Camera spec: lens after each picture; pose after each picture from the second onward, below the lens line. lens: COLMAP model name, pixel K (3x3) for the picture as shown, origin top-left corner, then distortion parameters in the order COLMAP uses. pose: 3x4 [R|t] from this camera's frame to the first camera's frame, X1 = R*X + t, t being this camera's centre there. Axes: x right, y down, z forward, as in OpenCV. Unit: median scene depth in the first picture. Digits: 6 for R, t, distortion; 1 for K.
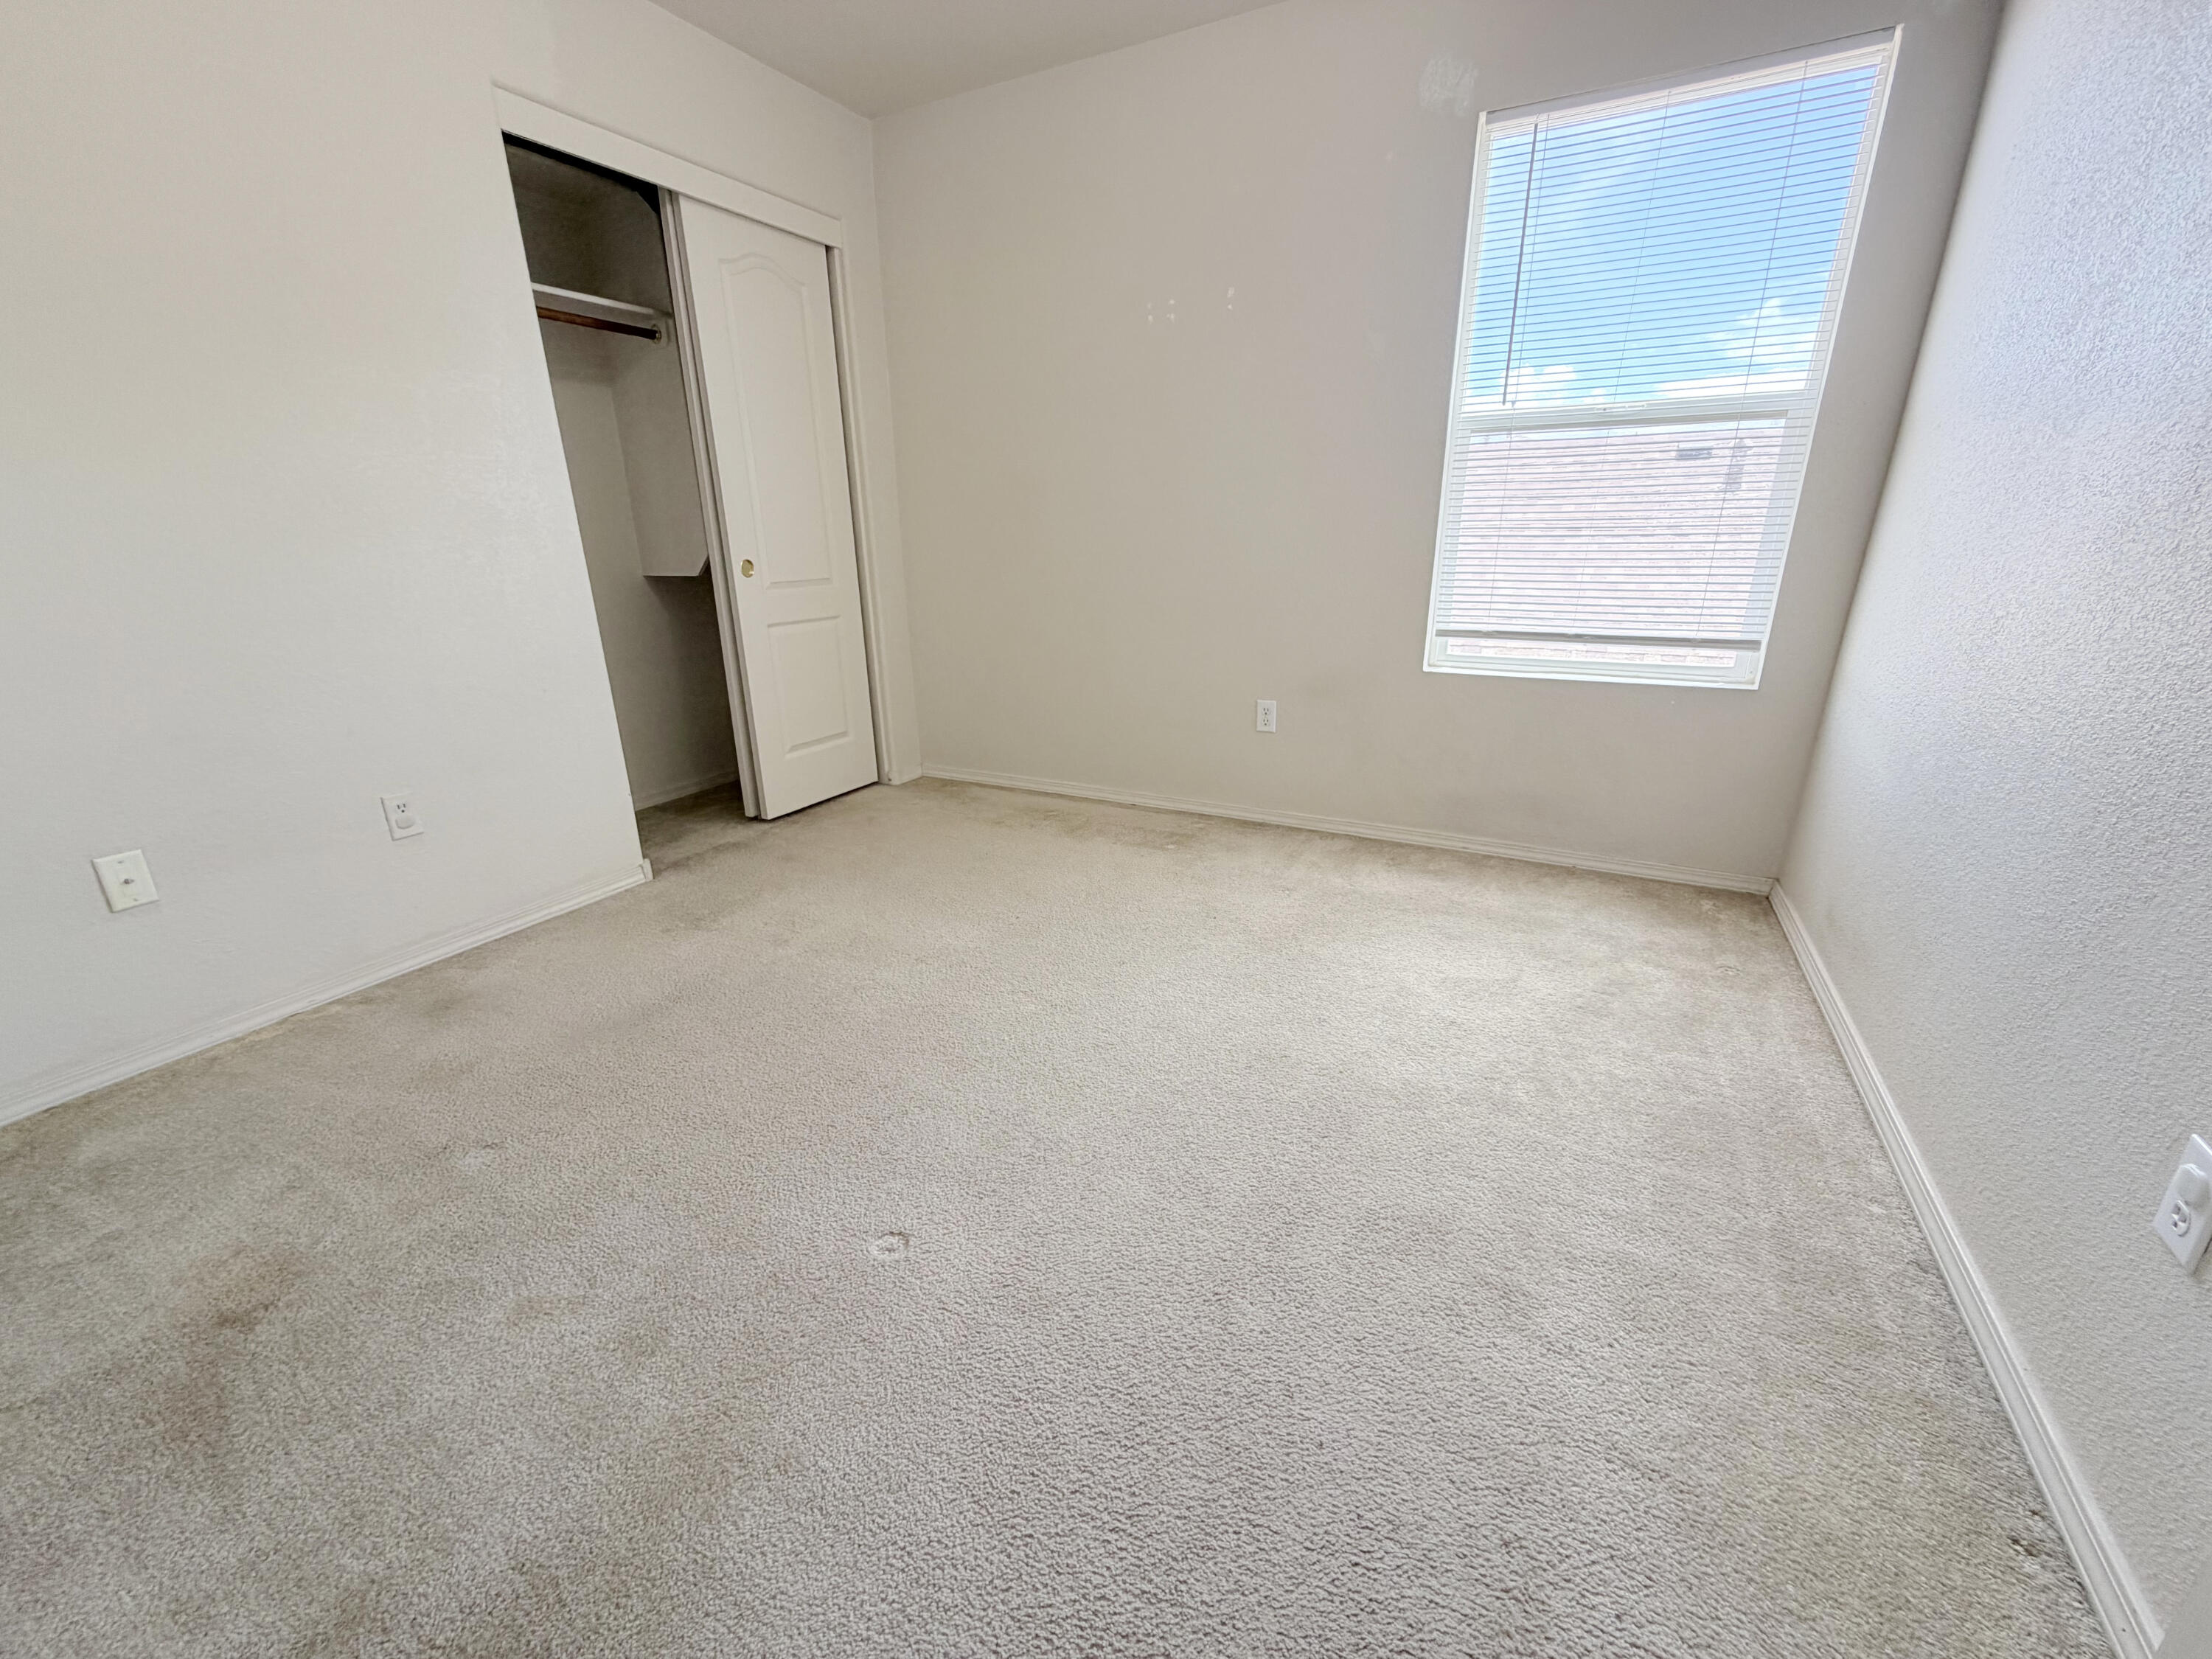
lens RADIAL K [[902.2, 0, 1100.2], [0, 902.2, 828.3], [0, 0, 1]] dist [0.013193, -0.000260]
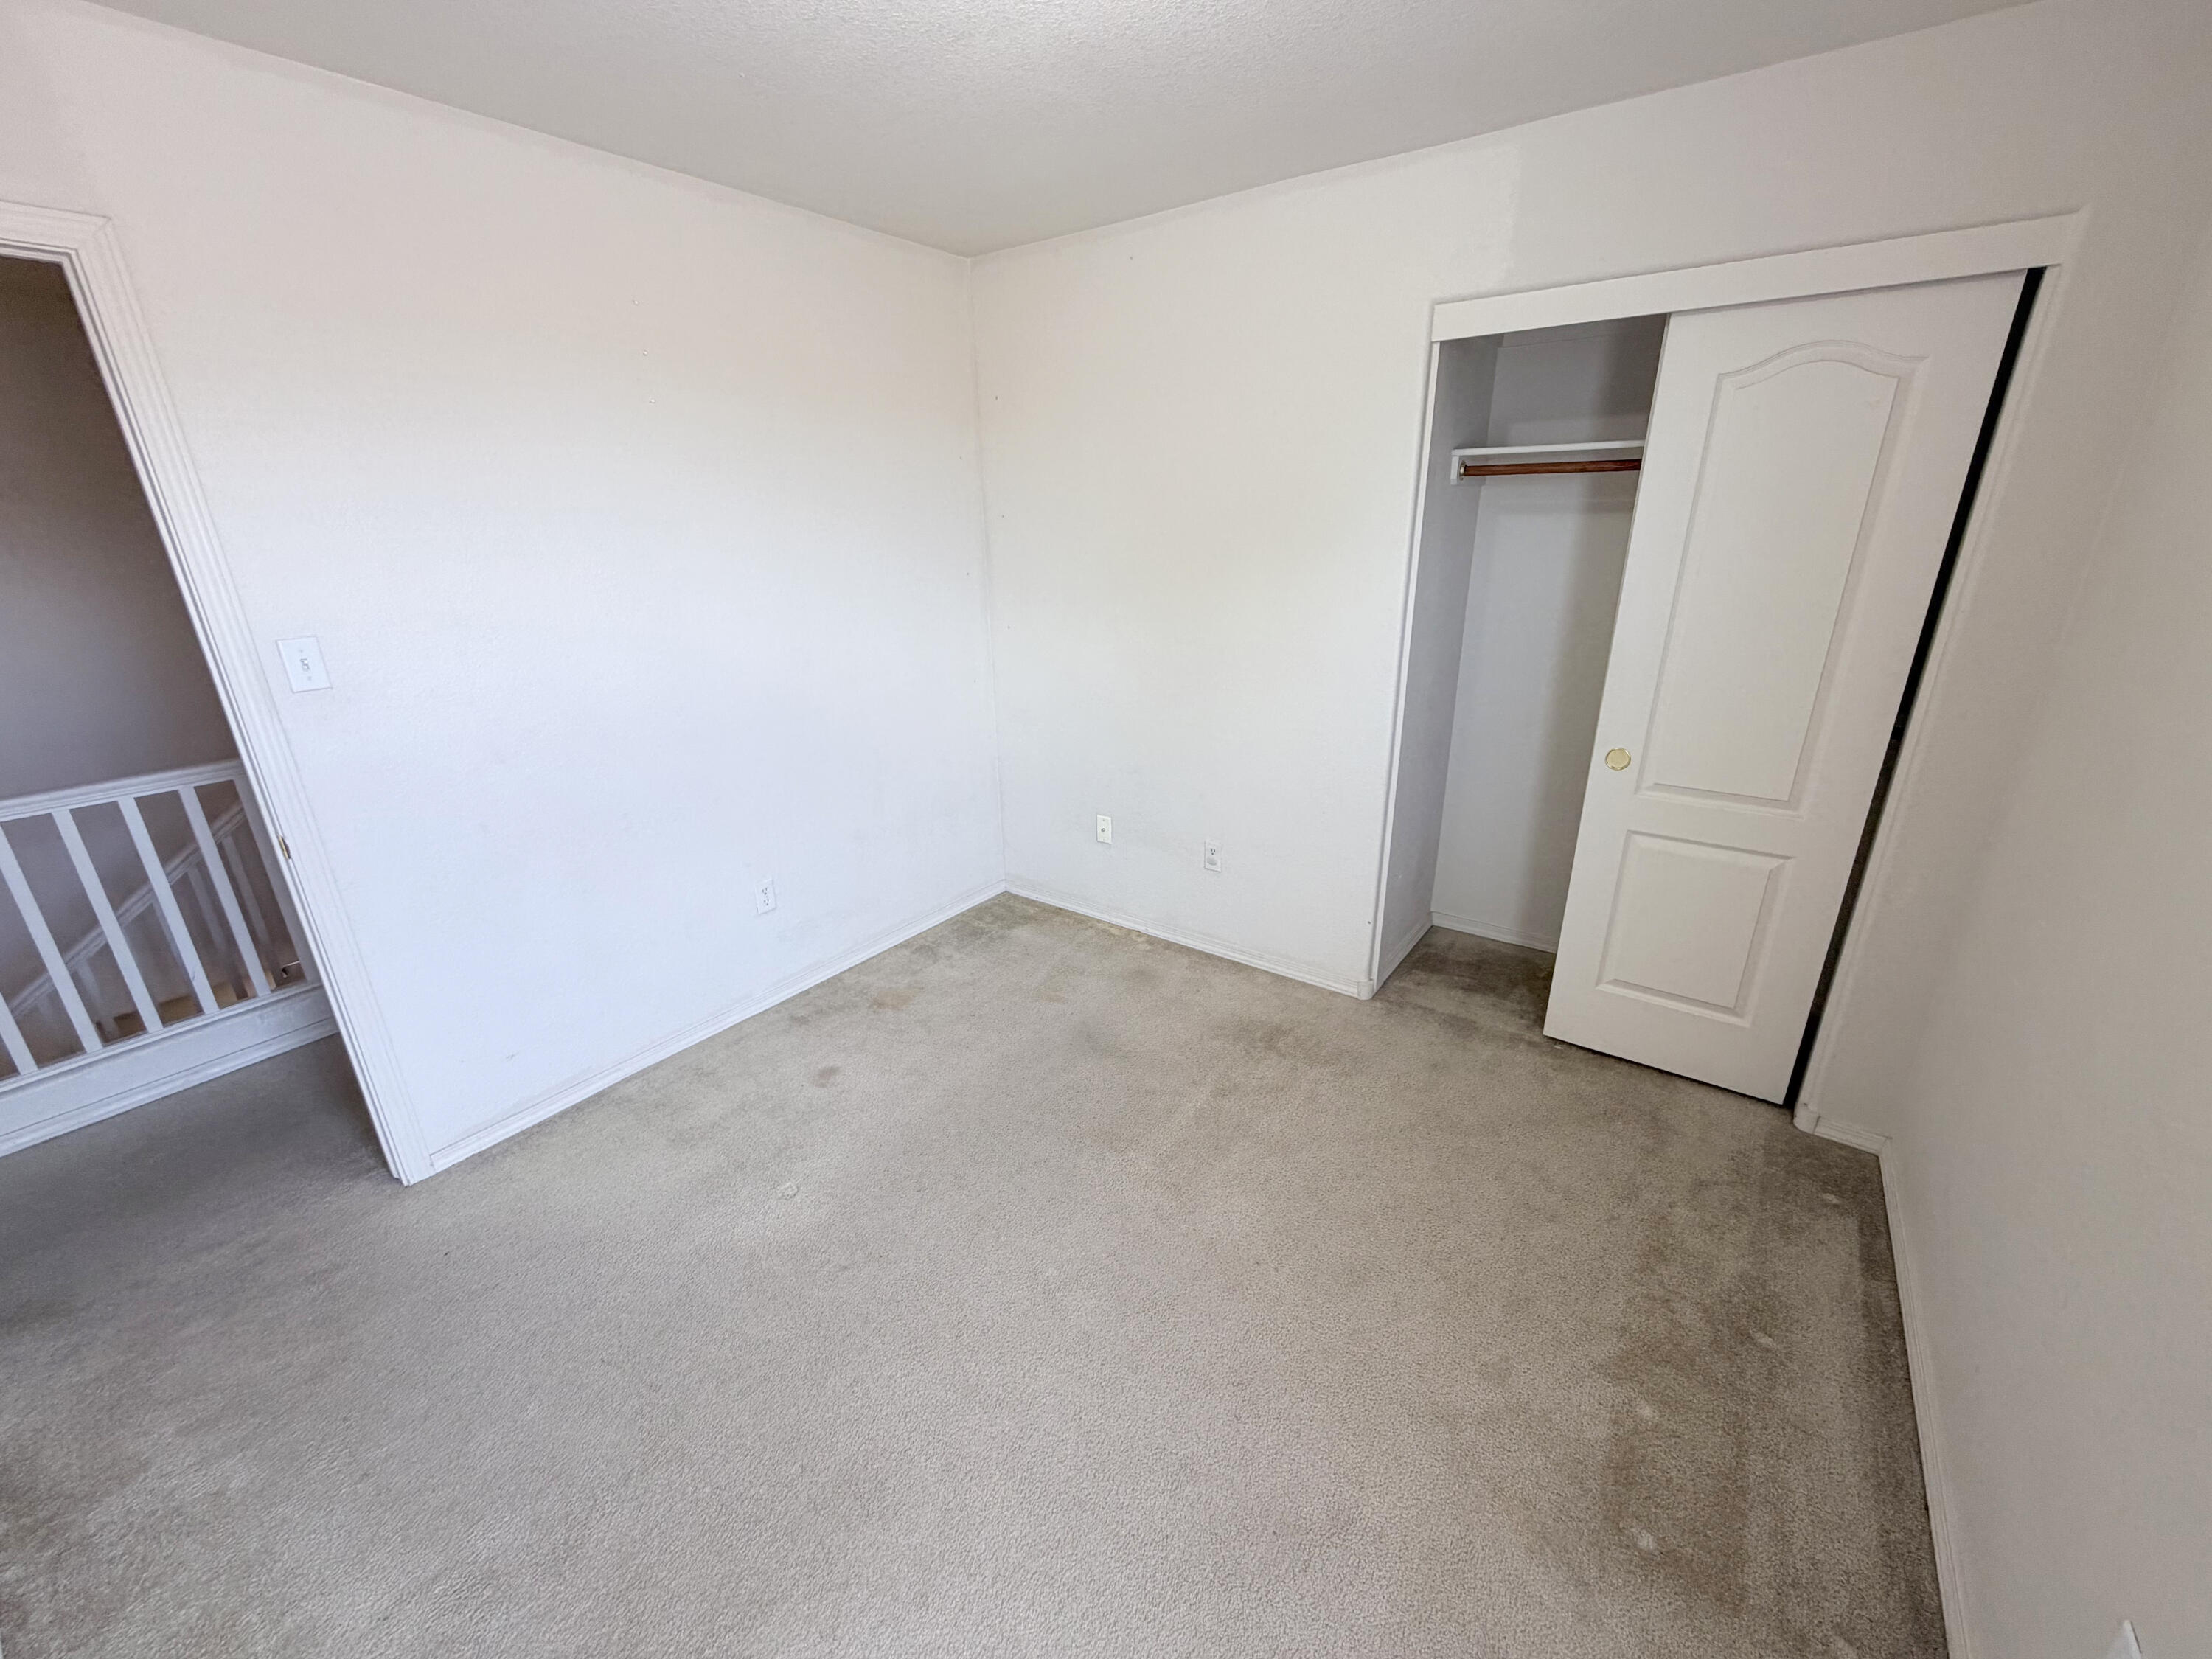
lens RADIAL K [[902.2, 0, 1100.2], [0, 902.2, 828.3], [0, 0, 1]] dist [0.013193, -0.000260]
pose [[-0.138534, 0.356236, -0.924069, 0.460515], [-0.297025, 0.875168, 0.381913, -0.434995], [0.944767, 0.327380, -0.015429, 0.653880]]
